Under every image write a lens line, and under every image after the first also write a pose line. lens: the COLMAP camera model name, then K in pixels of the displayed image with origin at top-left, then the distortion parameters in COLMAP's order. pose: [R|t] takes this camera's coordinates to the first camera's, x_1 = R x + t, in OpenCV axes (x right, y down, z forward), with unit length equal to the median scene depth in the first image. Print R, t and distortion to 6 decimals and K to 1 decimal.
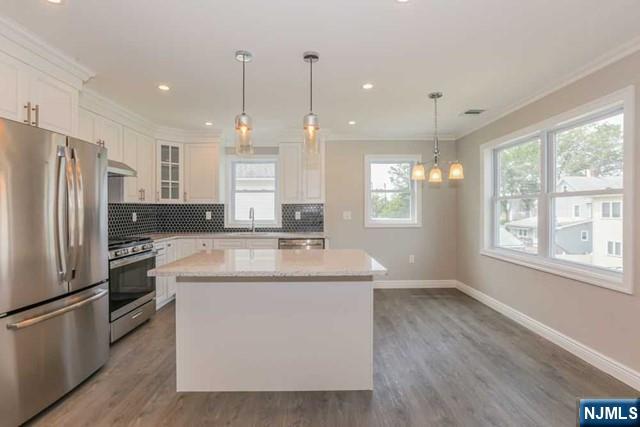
lens RADIAL K [[302.9, 0, 322.0], [0, 302.9, 207.6], [0, 0, 1]] dist [-0.002682, 0.000349]
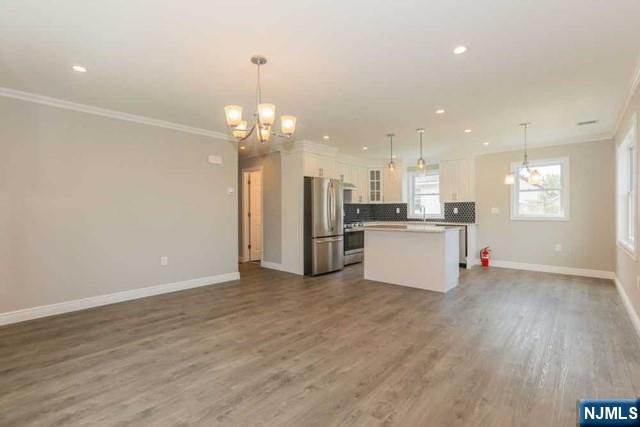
lens RADIAL K [[302.9, 0, 322.0], [0, 302.9, 207.6], [0, 0, 1]] dist [-0.002682, 0.000349]
pose [[0.743369, -0.009127, -0.668820, 0.449179], [0.003200, 0.999944, -0.010089, 0.027386], [0.668874, 0.005360, 0.743356, -0.520049]]
